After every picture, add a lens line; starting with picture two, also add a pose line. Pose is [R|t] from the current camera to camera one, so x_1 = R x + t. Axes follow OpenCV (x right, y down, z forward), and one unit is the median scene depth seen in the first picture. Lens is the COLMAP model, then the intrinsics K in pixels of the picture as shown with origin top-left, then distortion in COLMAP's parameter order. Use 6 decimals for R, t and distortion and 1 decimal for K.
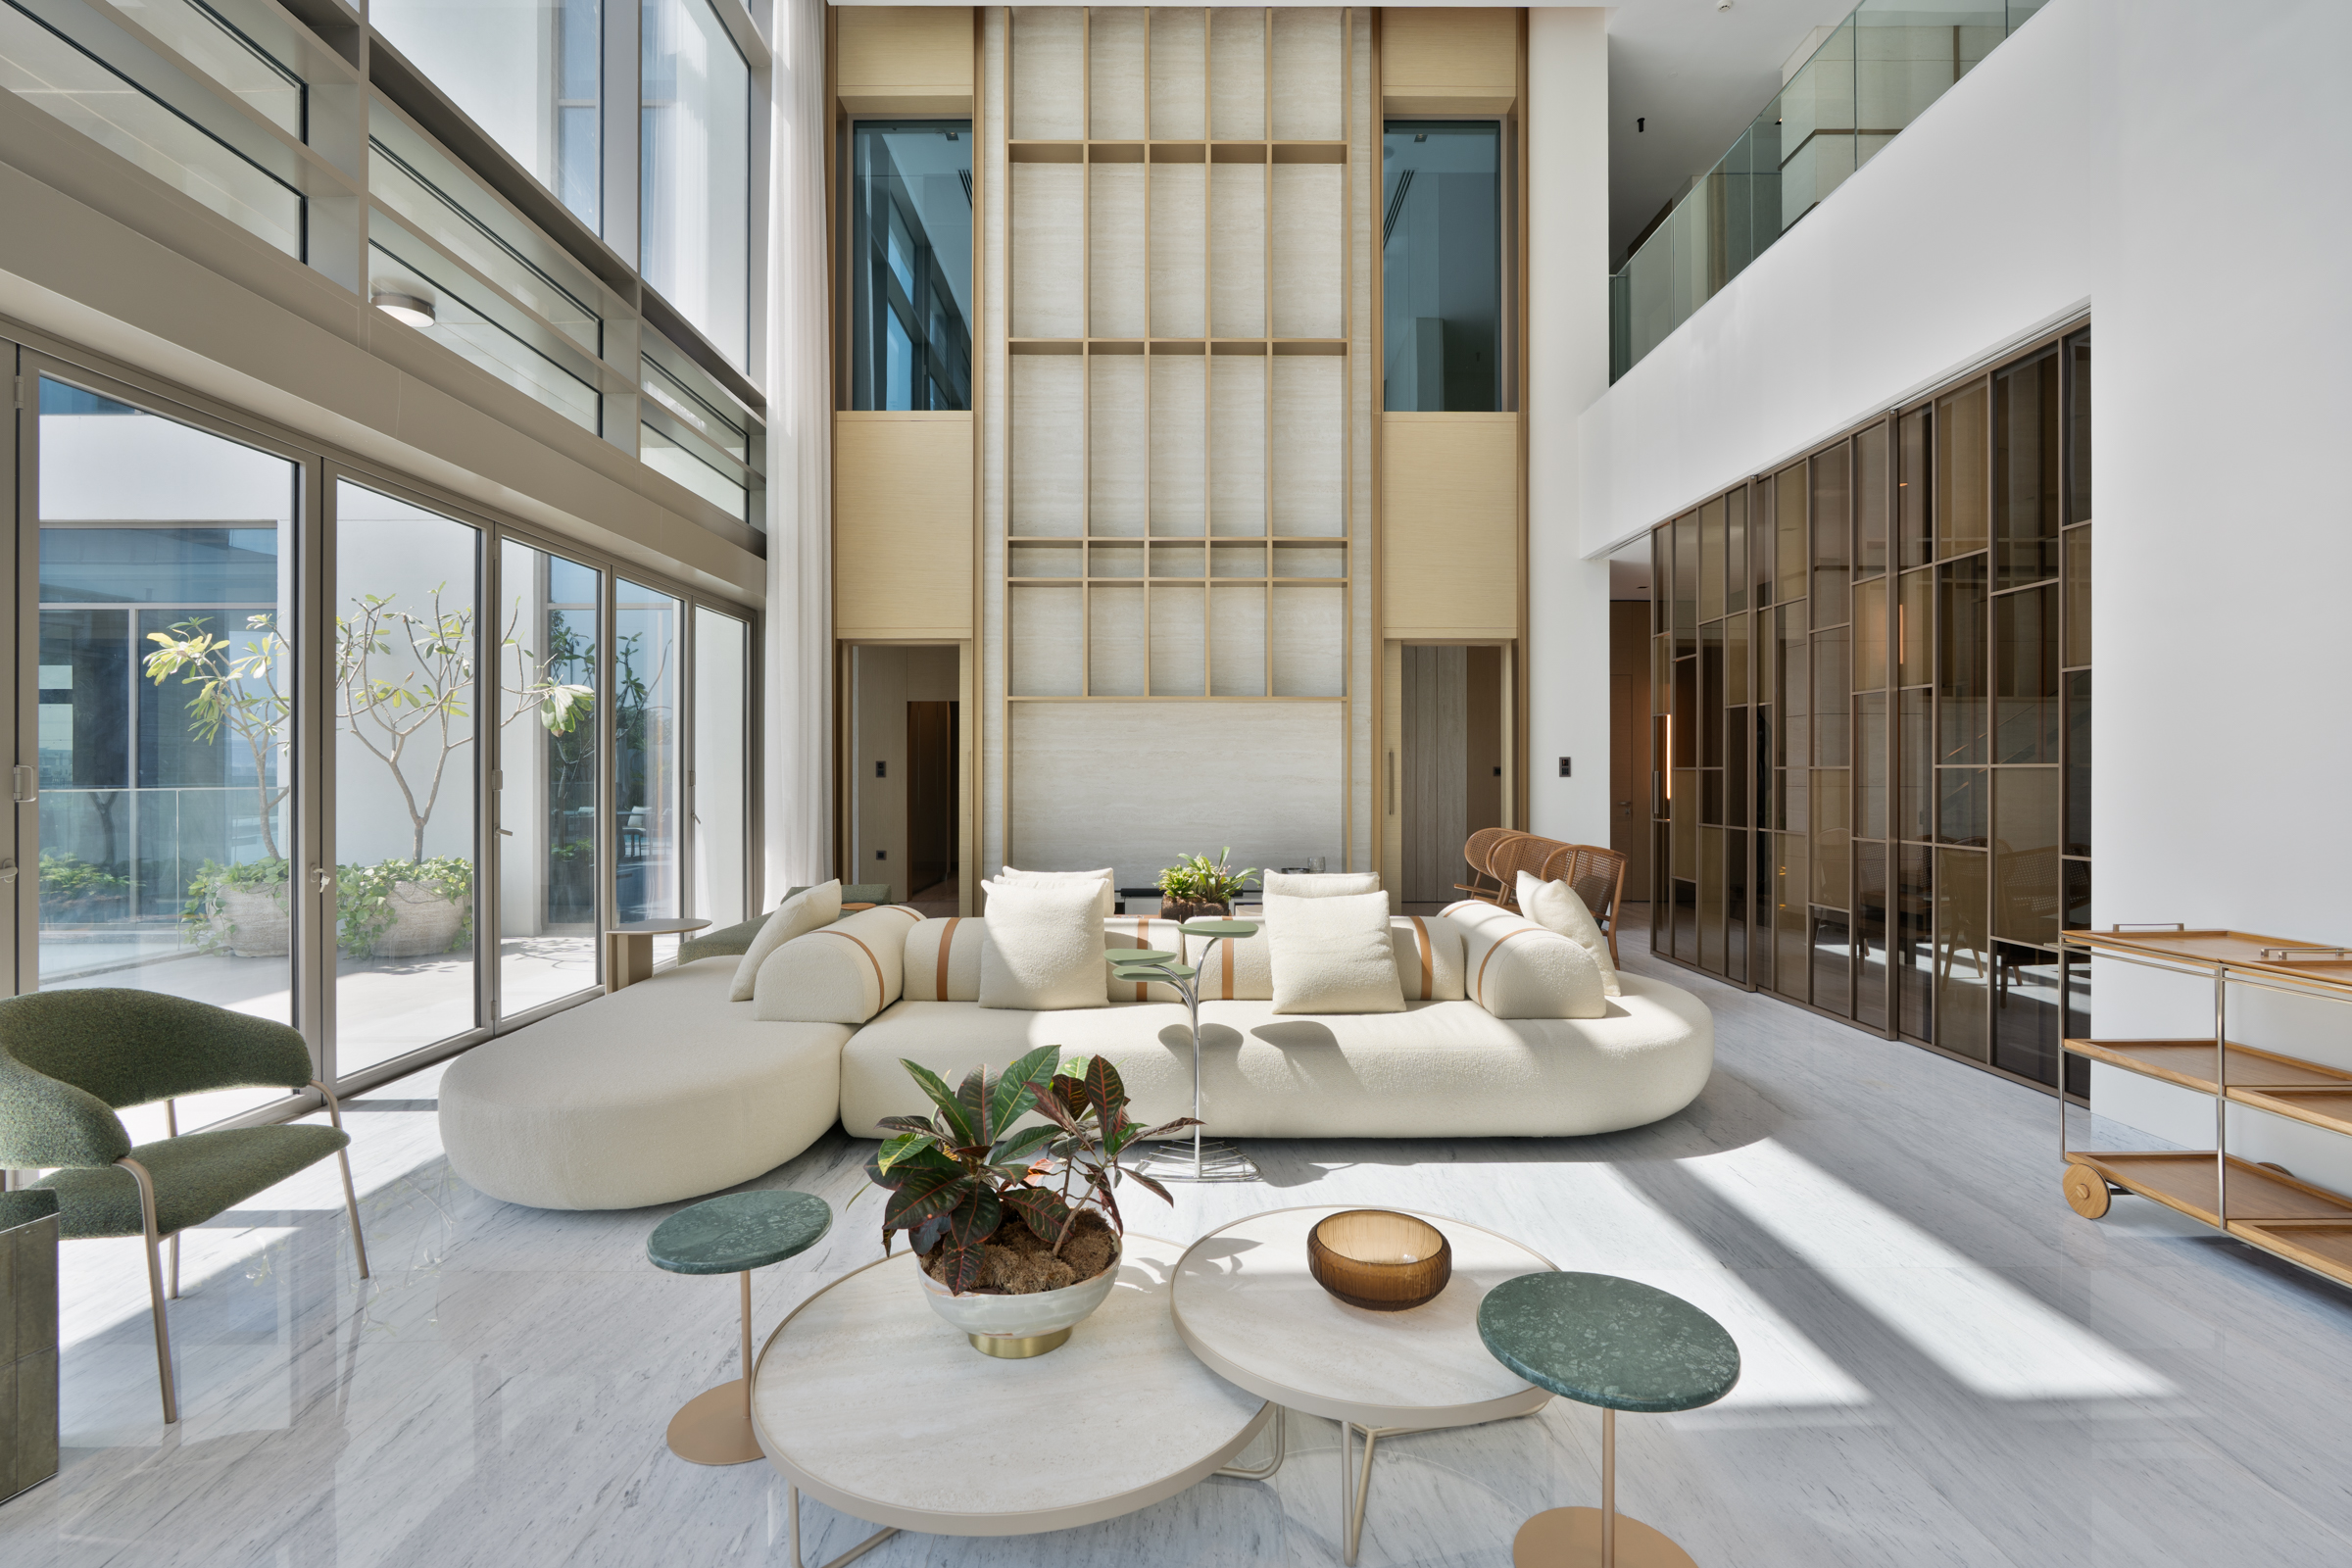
lens RADIAL K [[1064.3, 0, 1171.6], [0, 1064.3, 783.6], [0, 0, 1]] dist [-0.002272, 0.001480]
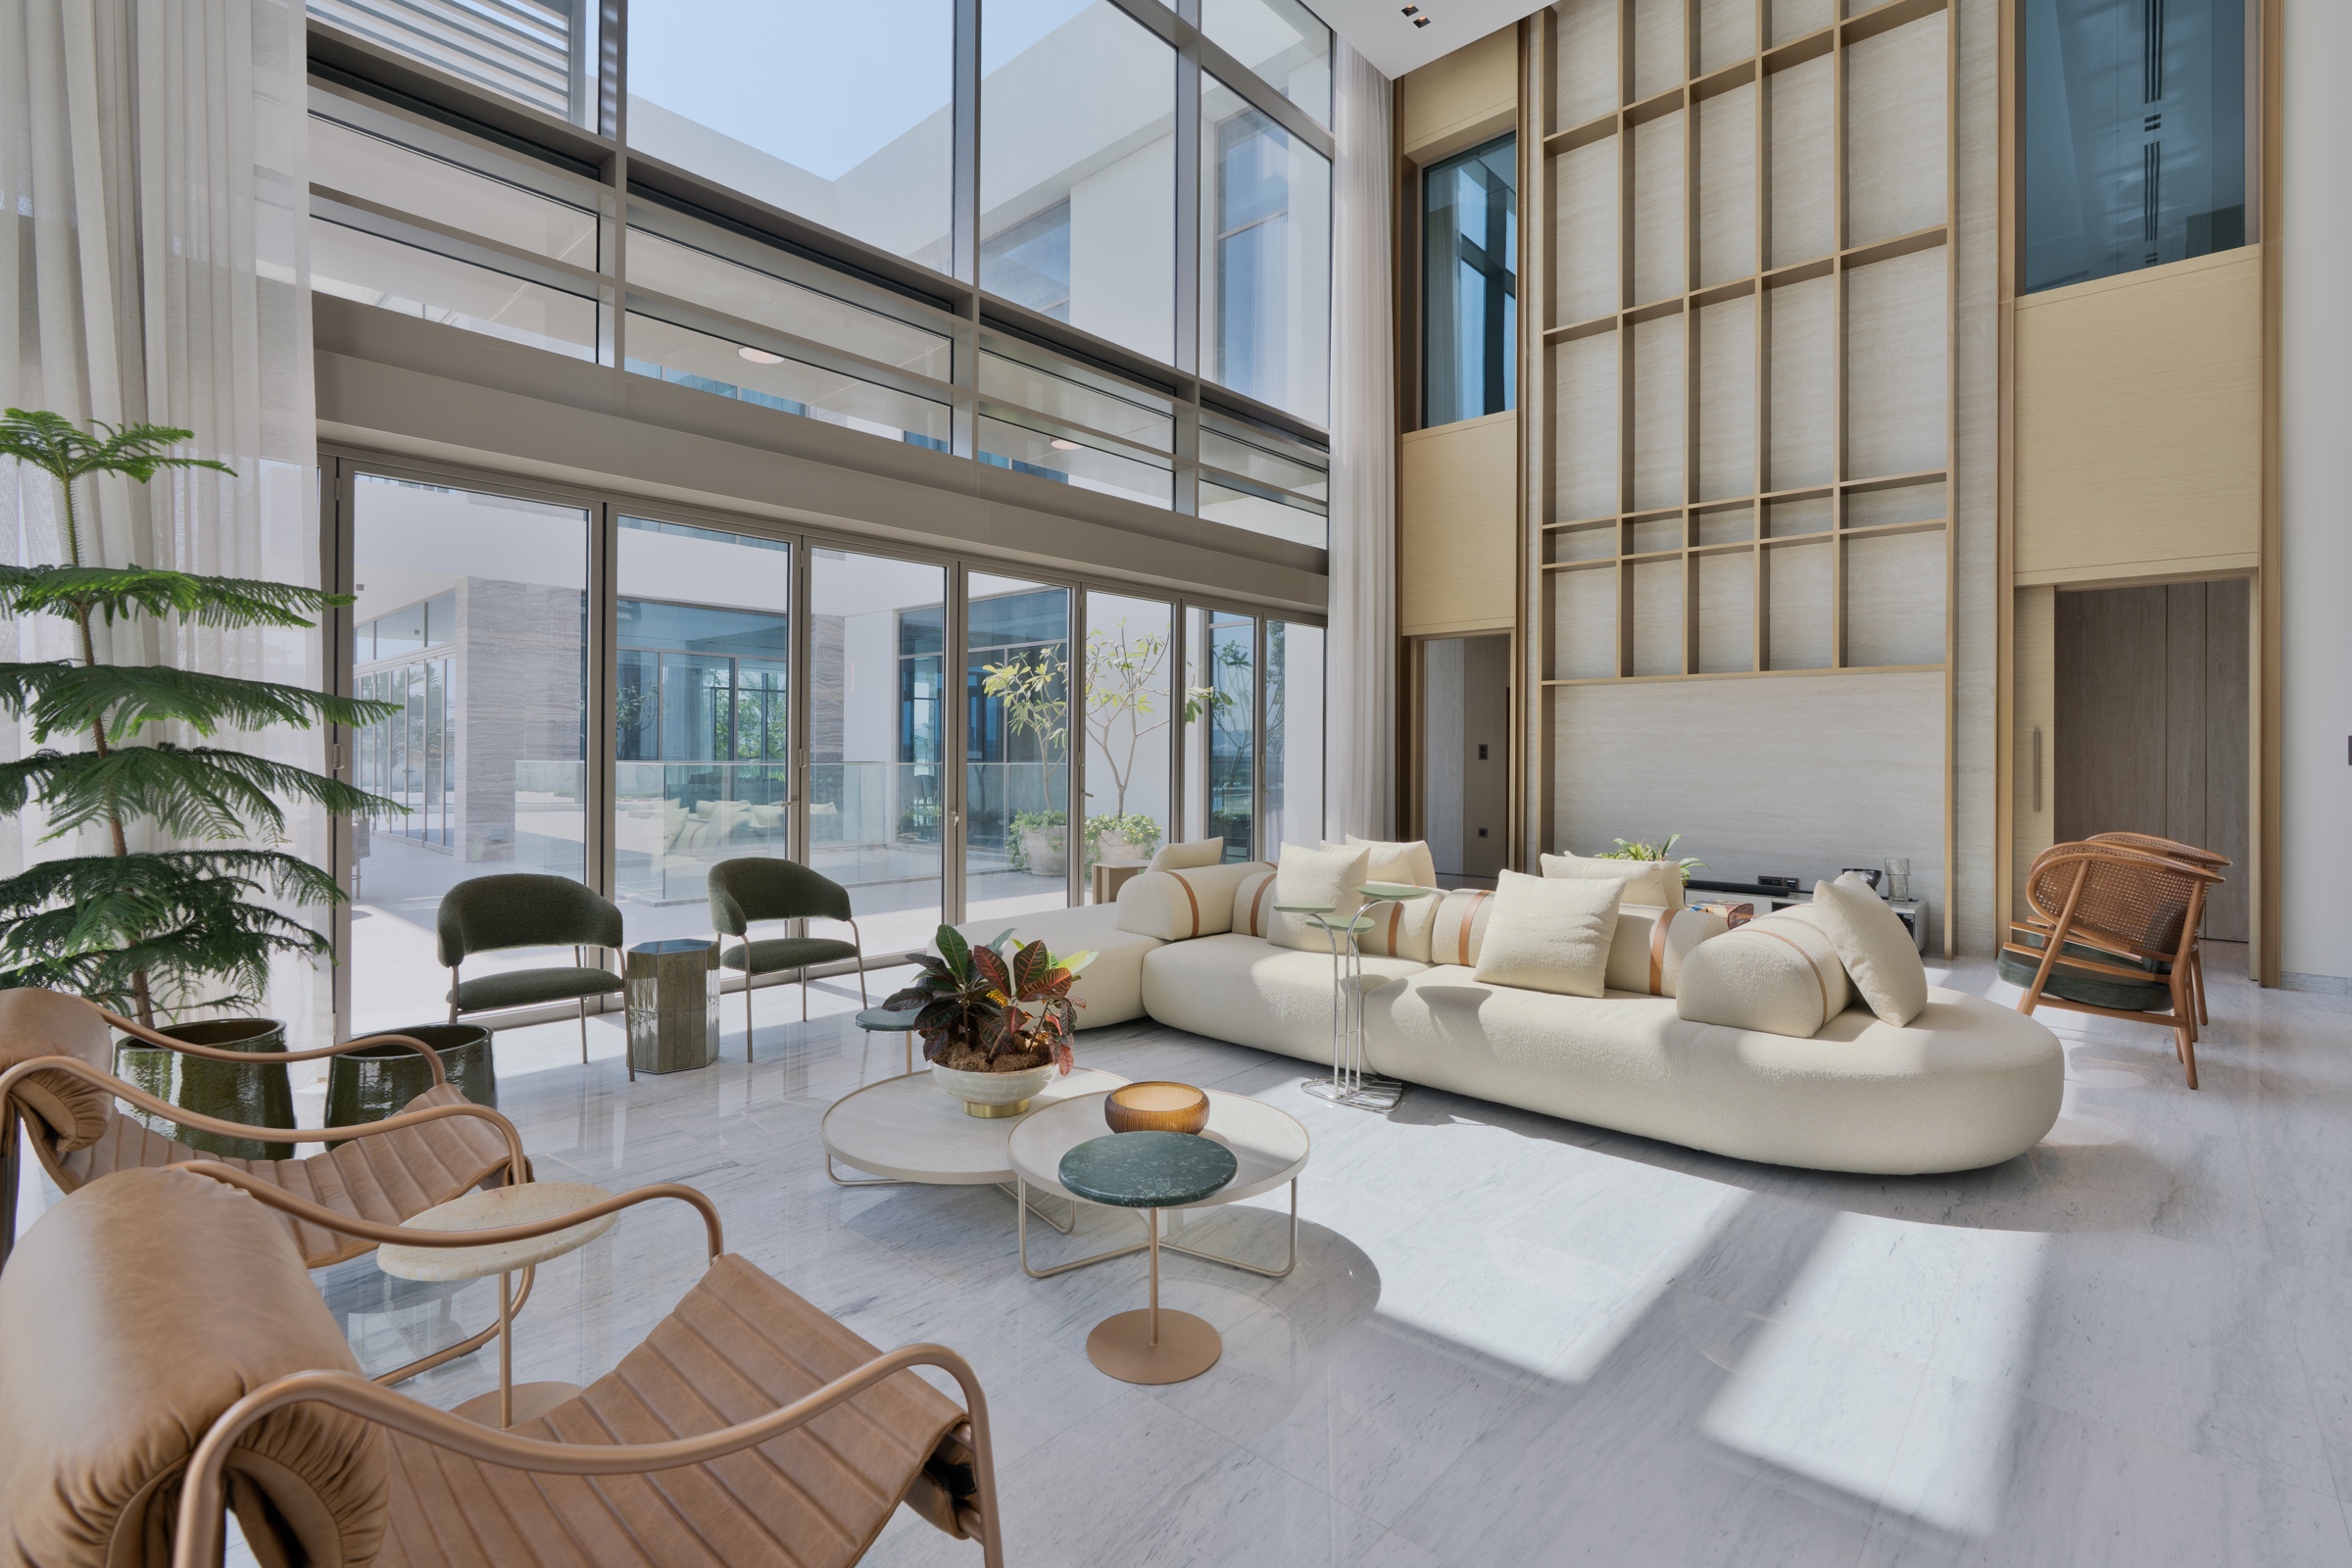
lens RADIAL K [[1064.3, 0, 1176.1], [0, 1064.3, 764.0], [0, 0, 1]] dist [-0.002272, 0.001480]
pose [[0.744042, 0.009605, -0.668064, 0.267449], [-0.011094, 0.999936, 0.002021, -0.000268], [0.668041, 0.005908, 0.744101, 0.002997]]
